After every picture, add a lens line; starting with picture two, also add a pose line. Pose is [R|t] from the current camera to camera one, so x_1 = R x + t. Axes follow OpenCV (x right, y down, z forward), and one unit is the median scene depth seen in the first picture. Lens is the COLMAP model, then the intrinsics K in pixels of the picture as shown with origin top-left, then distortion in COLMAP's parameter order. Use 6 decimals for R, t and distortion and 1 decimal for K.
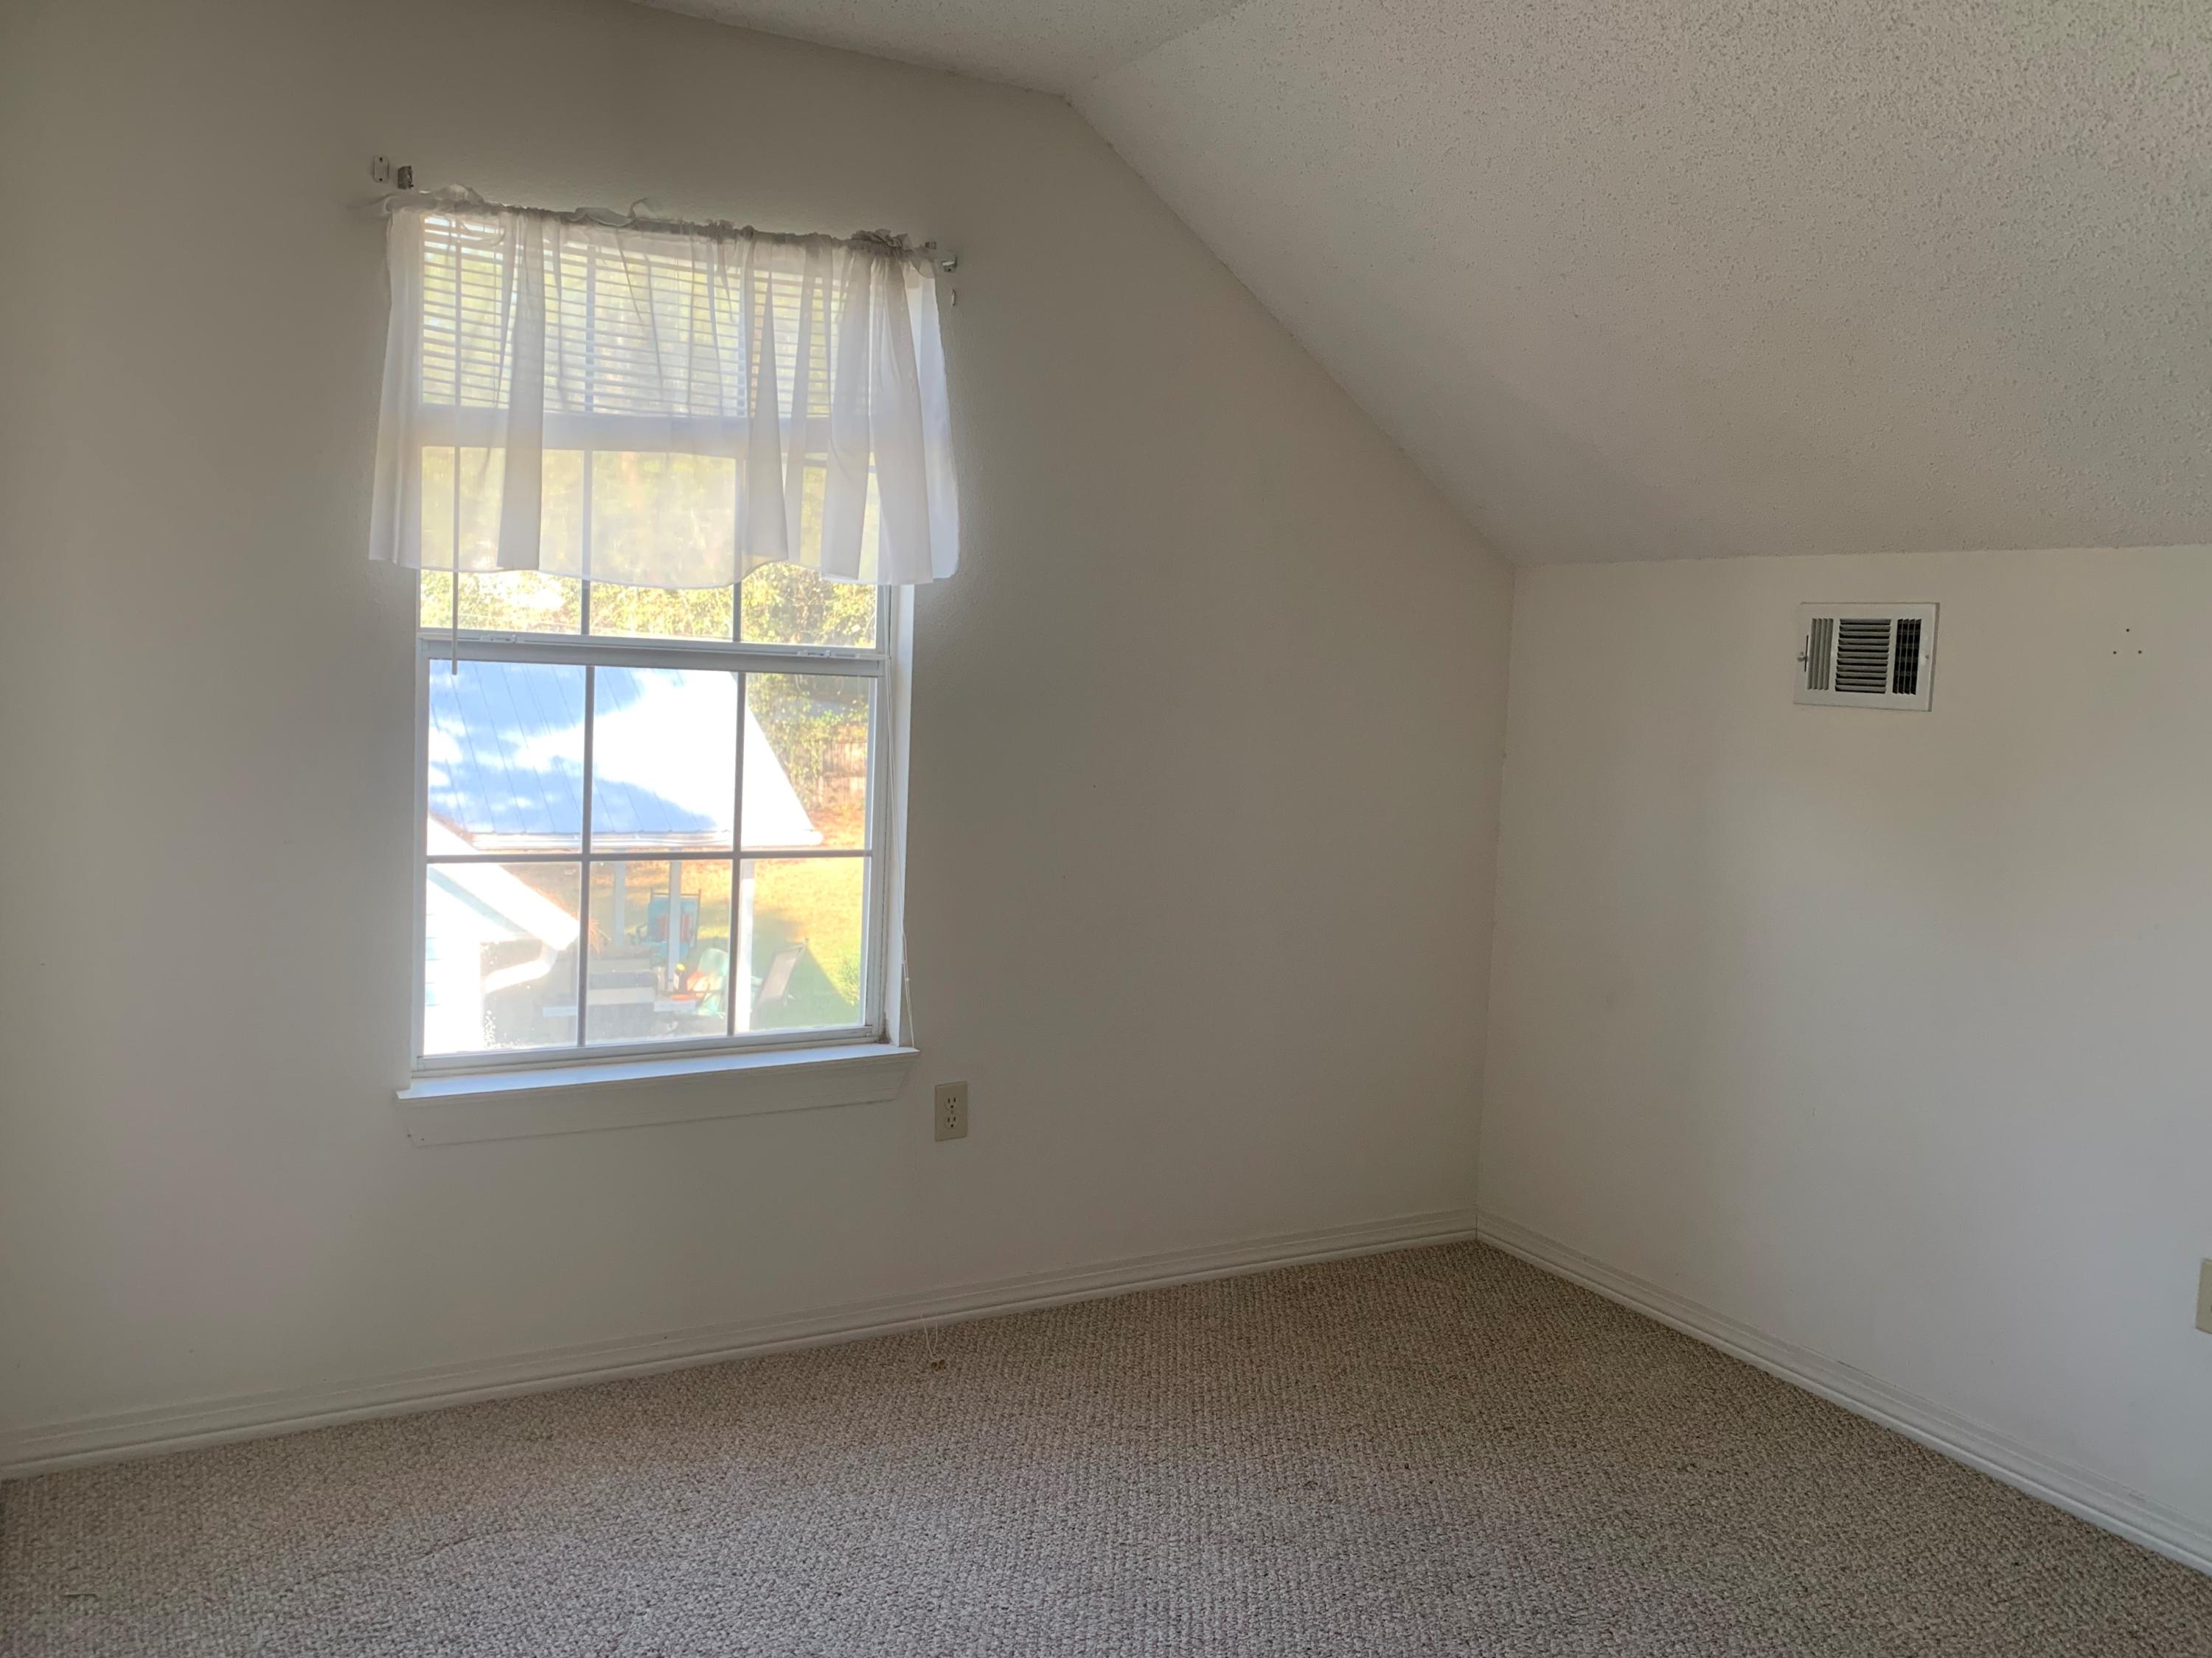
lens RADIAL K [[1696.8, 0, 1106.0], [0, 1696.8, 829.0], [0, 0, 1]] dist [0.000881, -0.006470]
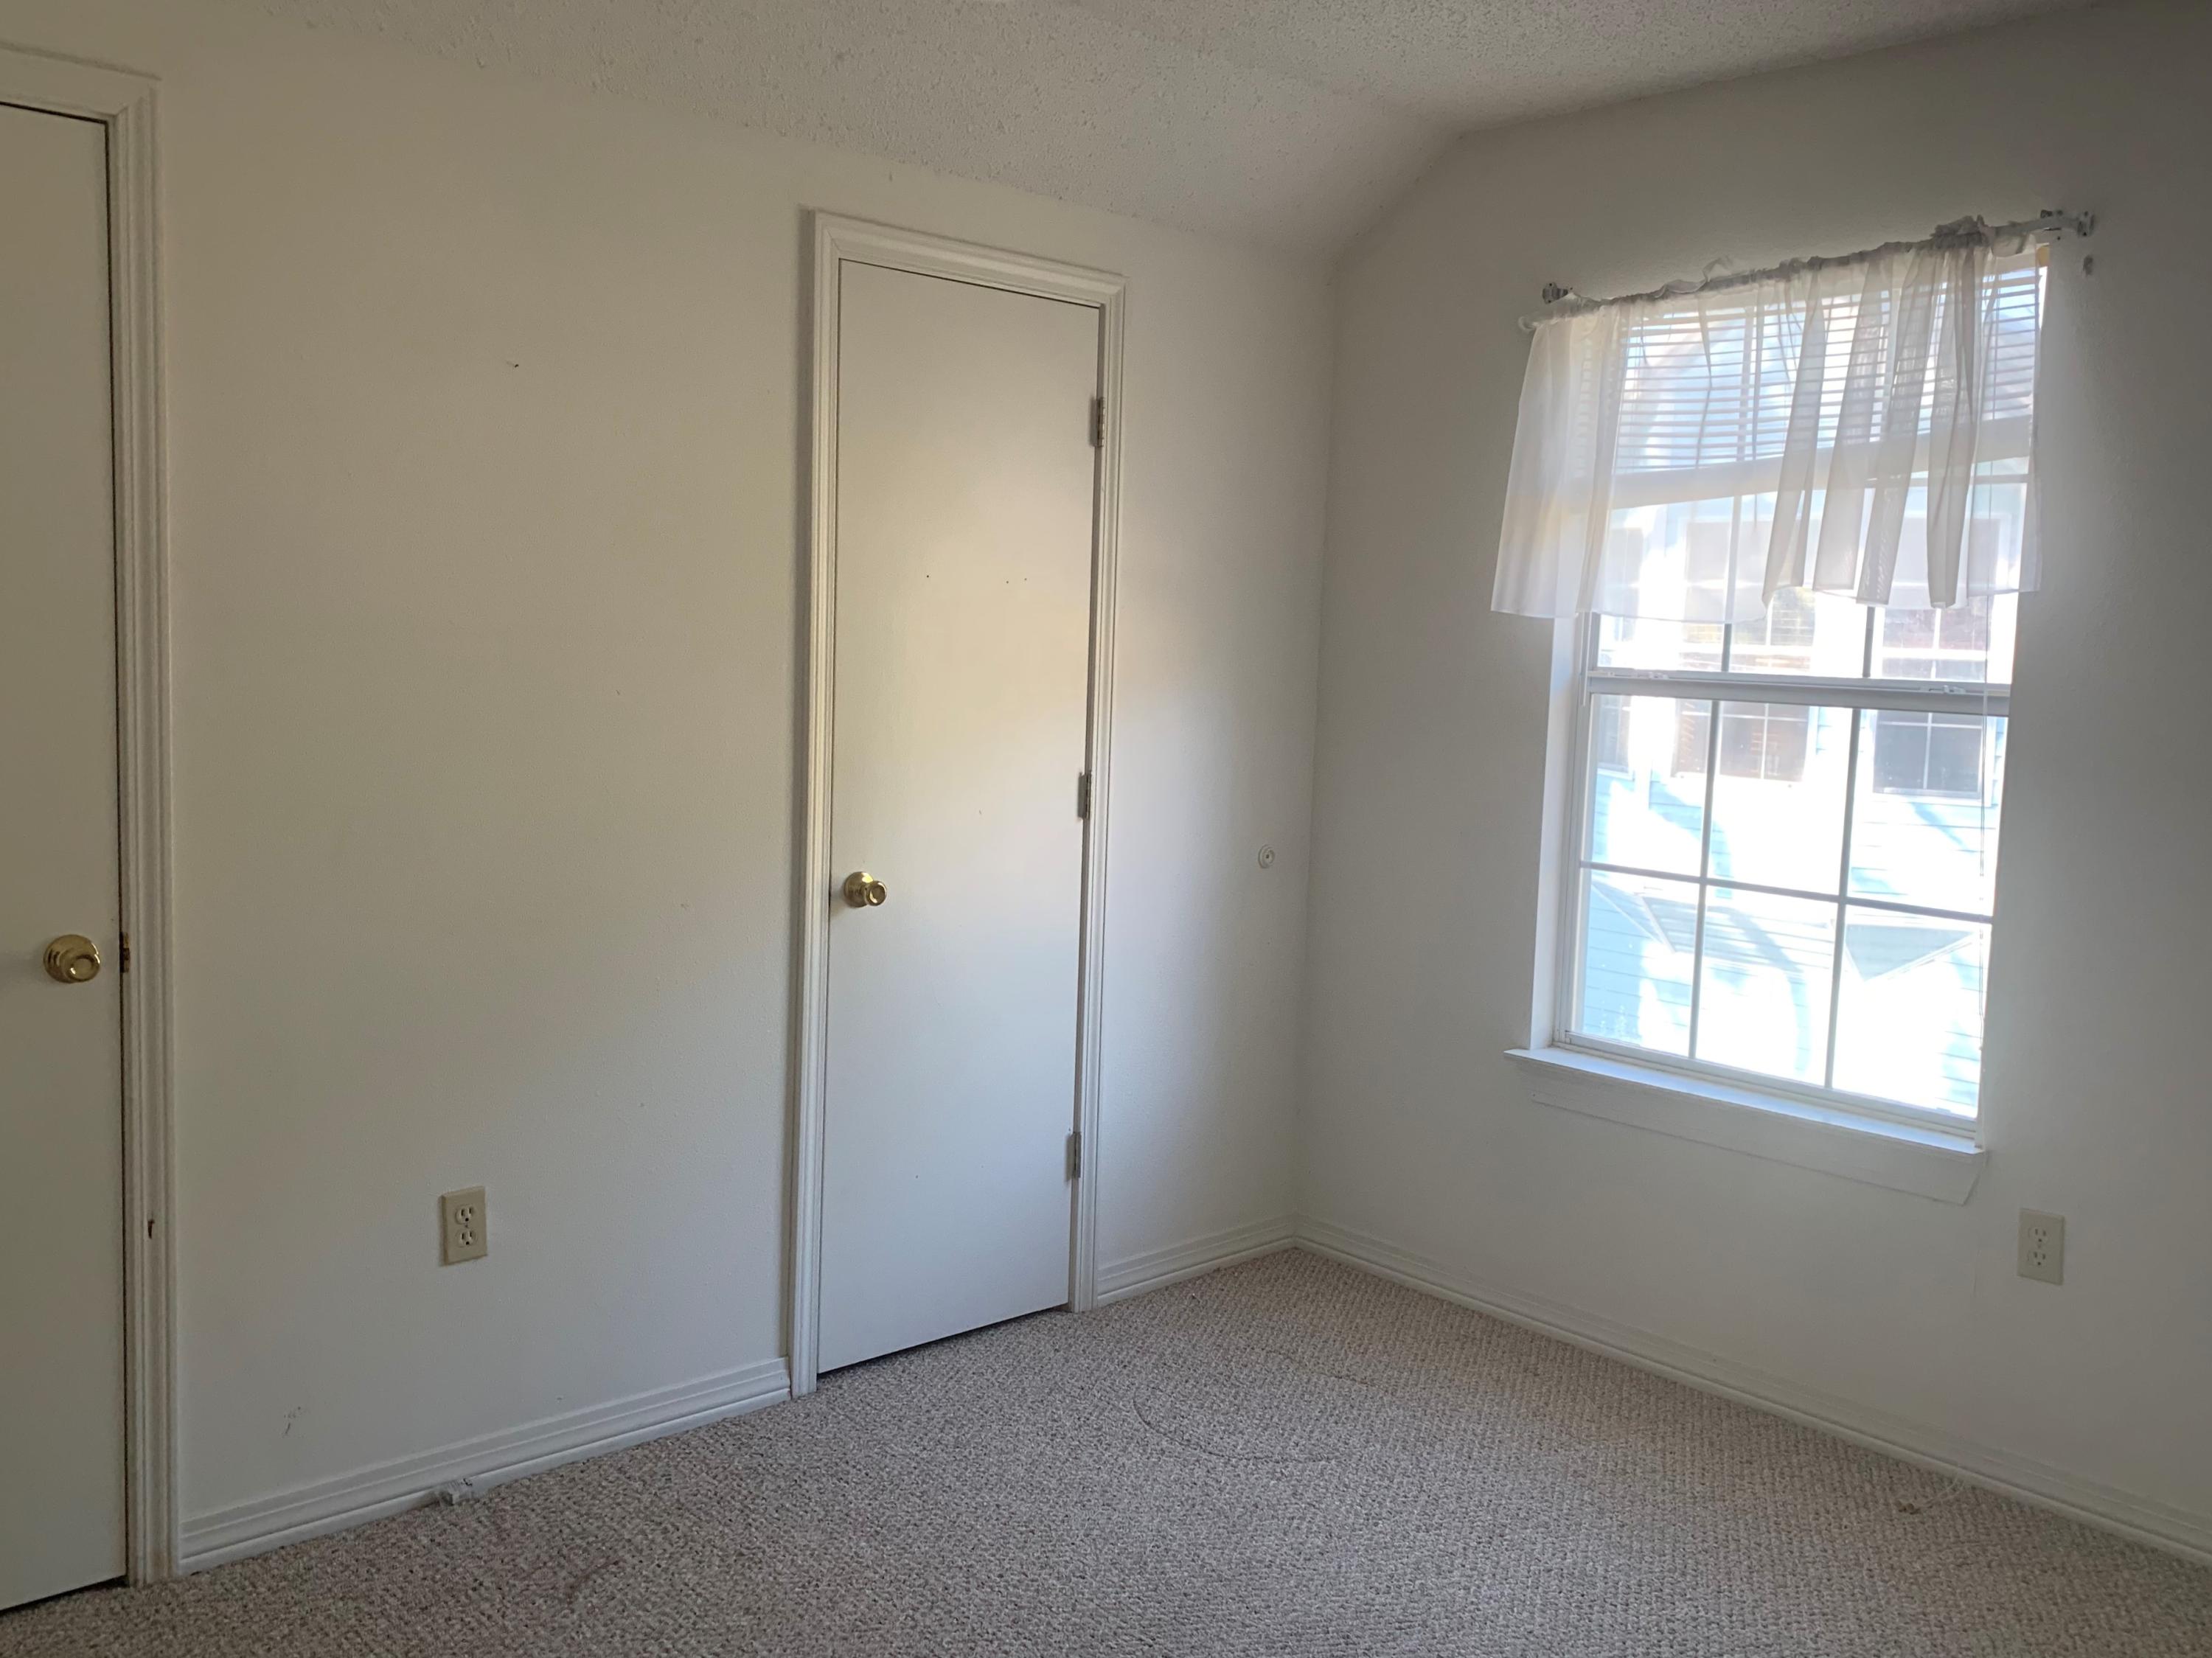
lens RADIAL K [[1696.8, 0, 1106.0], [0, 1696.8, 829.0], [0, 0, 1]] dist [0.000881, -0.006470]
pose [[0.286420, 0.073660, -0.955269, 0.641147], [-0.129618, 0.990853, 0.037540, -0.007175], [0.949296, 0.113067, 0.293347, 0.352181]]
